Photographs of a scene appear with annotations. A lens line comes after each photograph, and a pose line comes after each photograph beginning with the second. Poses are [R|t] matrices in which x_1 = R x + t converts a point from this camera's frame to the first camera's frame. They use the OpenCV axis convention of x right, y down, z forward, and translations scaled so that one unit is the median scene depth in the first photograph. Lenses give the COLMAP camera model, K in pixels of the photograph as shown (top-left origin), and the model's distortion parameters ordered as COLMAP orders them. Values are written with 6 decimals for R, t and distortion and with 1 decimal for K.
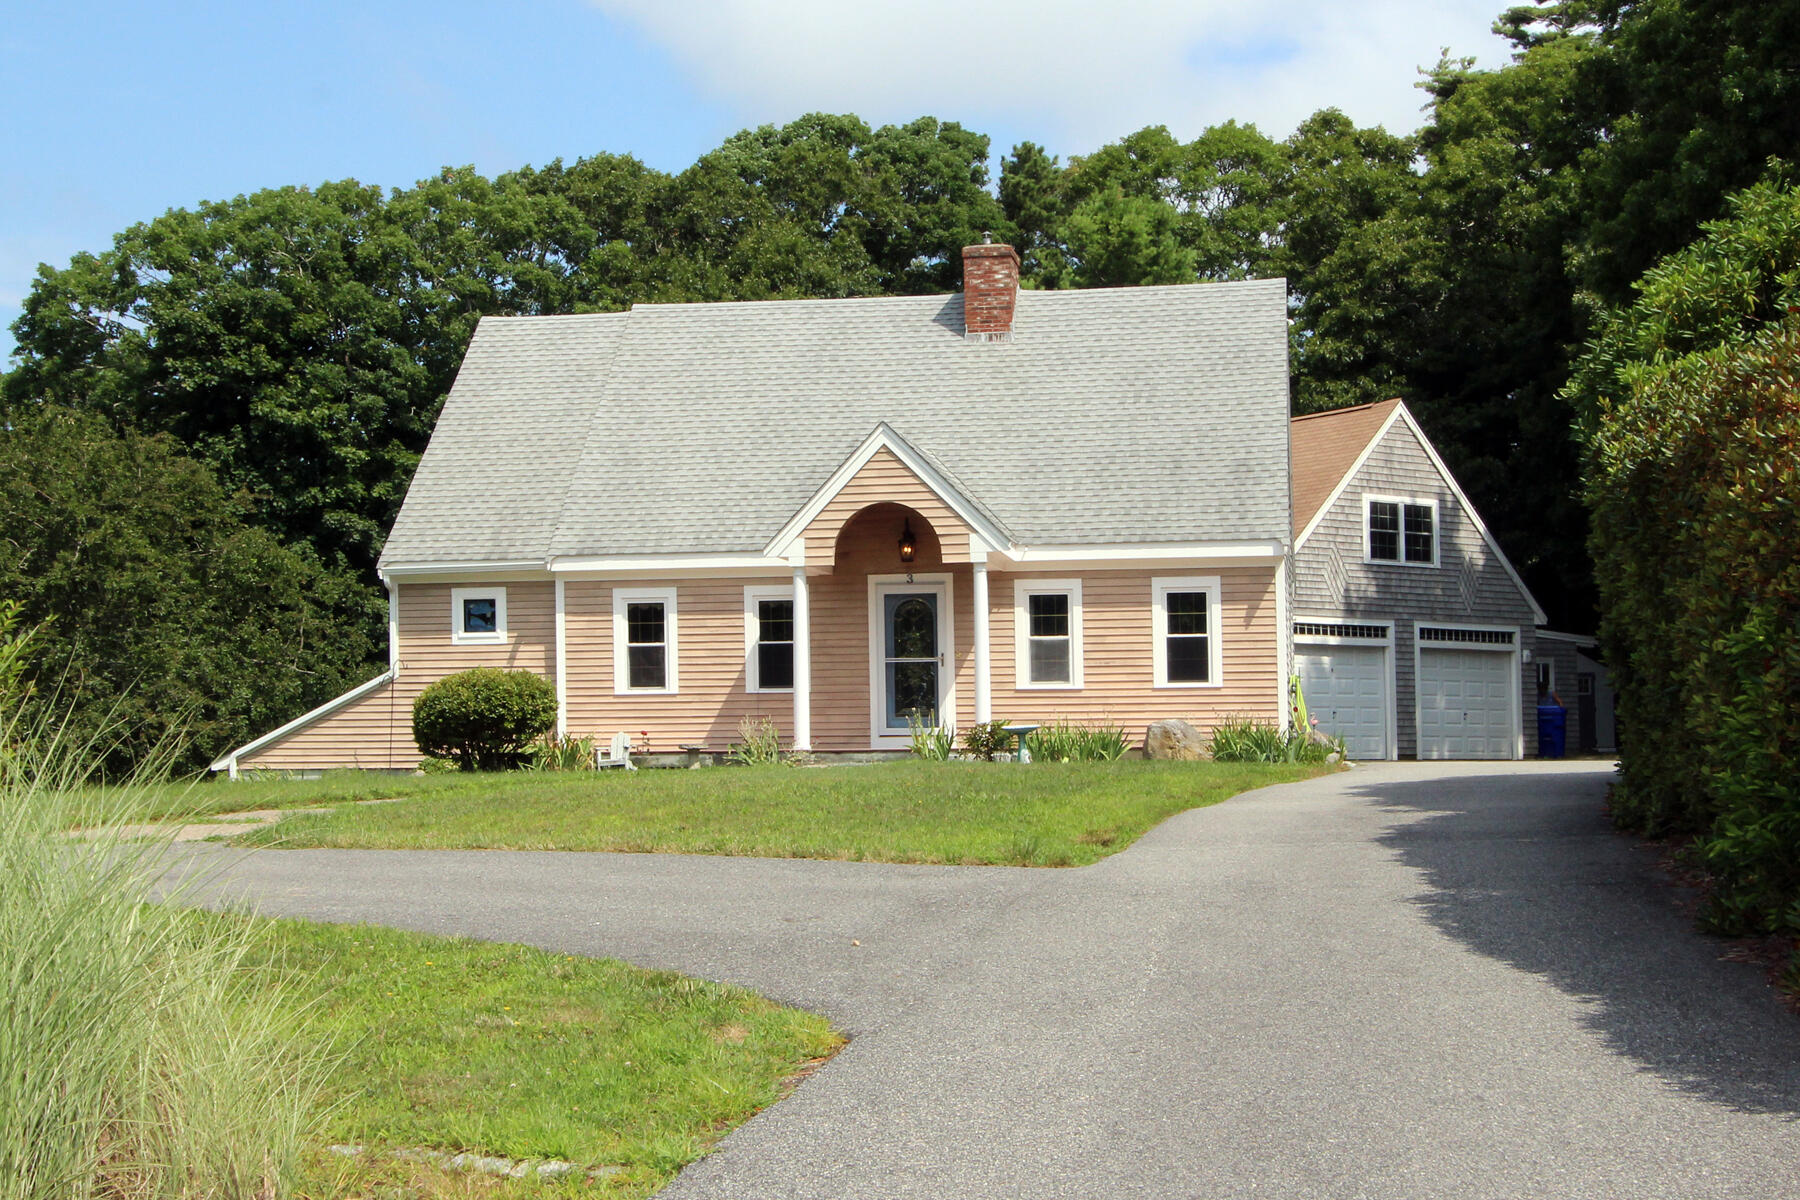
lens RADIAL K [[2368.4, 0, 900.0], [0, 2368.4, 600.0], [0, 0, 1]] dist [0.008896, -0.039432]
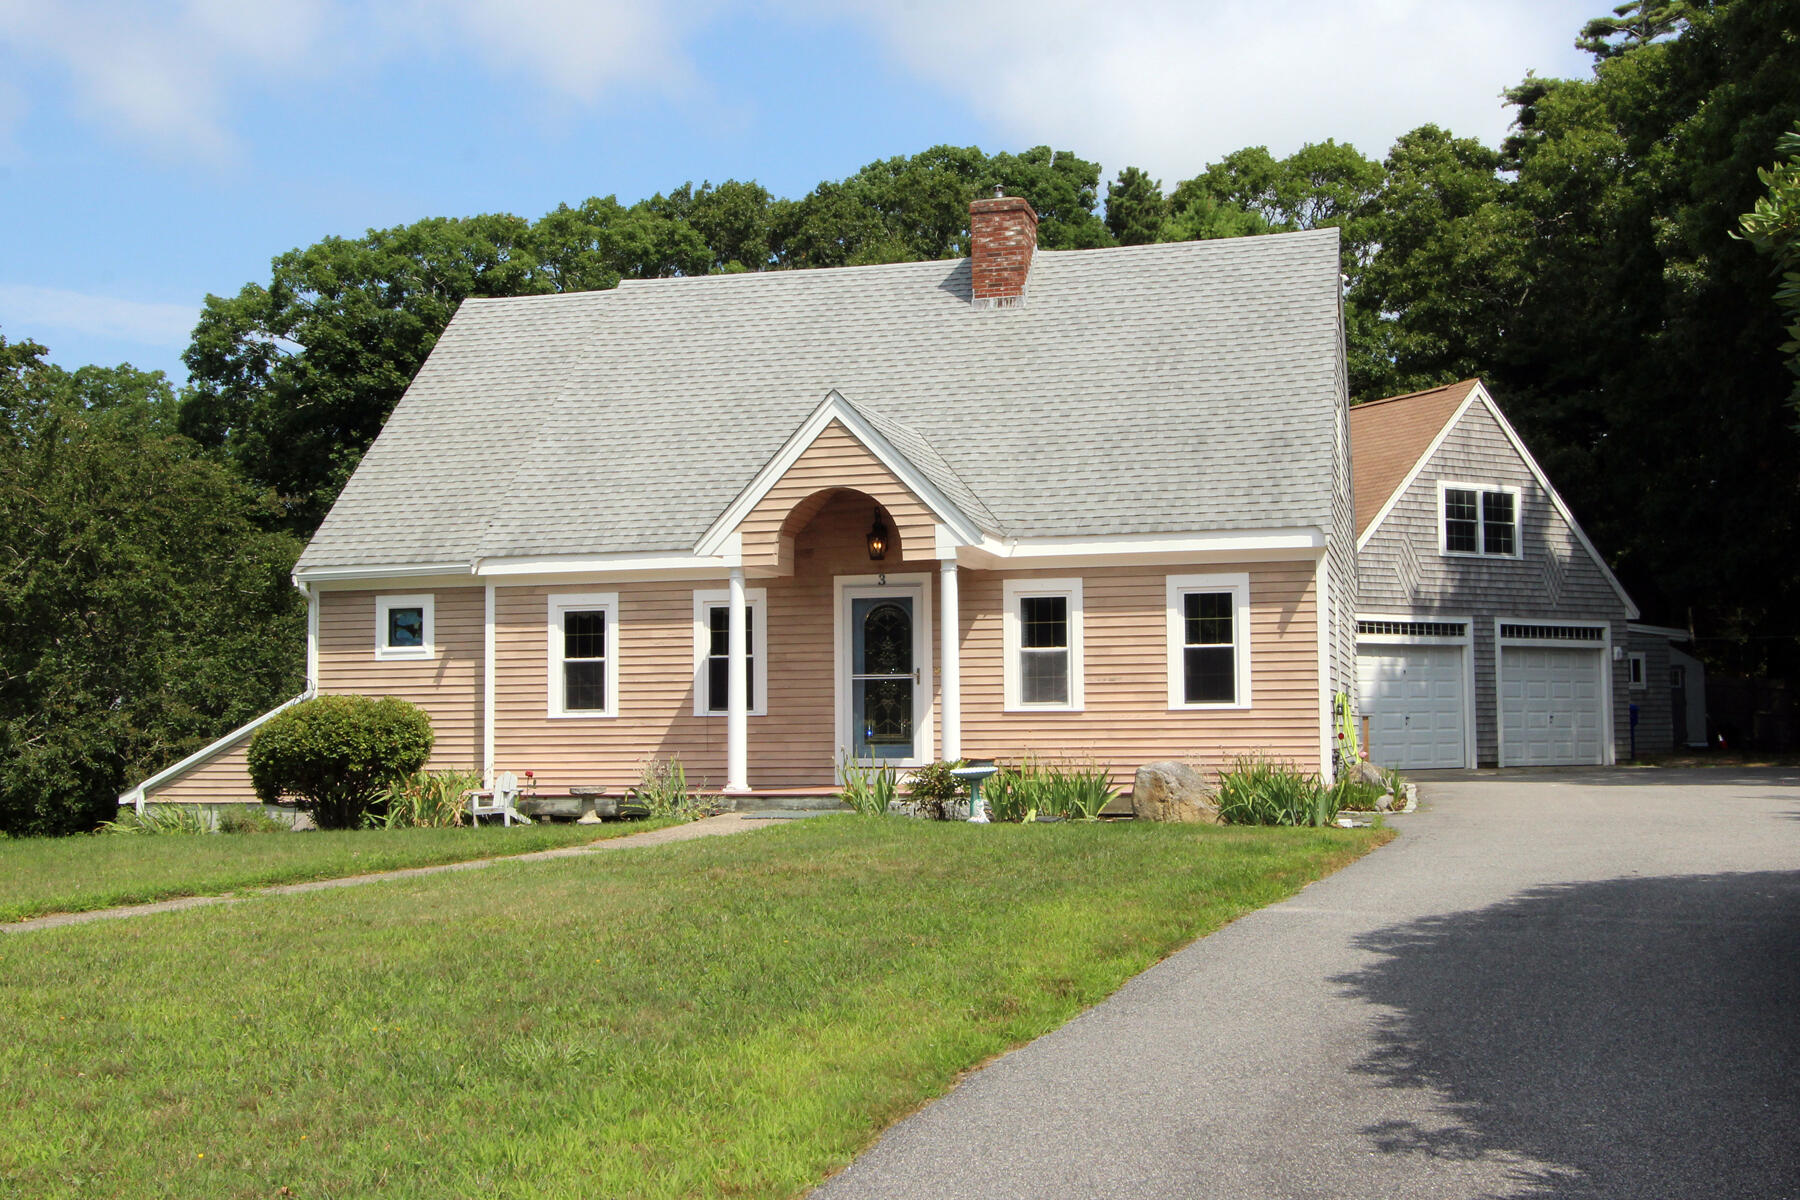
lens RADIAL K [[2193.4, 0, 899.9], [0, 2193.4, 627.7], [0, 0, 1]] dist [0.005011, 0.057608]
pose [[0.998536, -0.009753, -0.053209, 0.047471], [0.010524, 0.999843, 0.014228, -0.002746], [0.053062, -0.014767, 0.998482, 0.203708]]
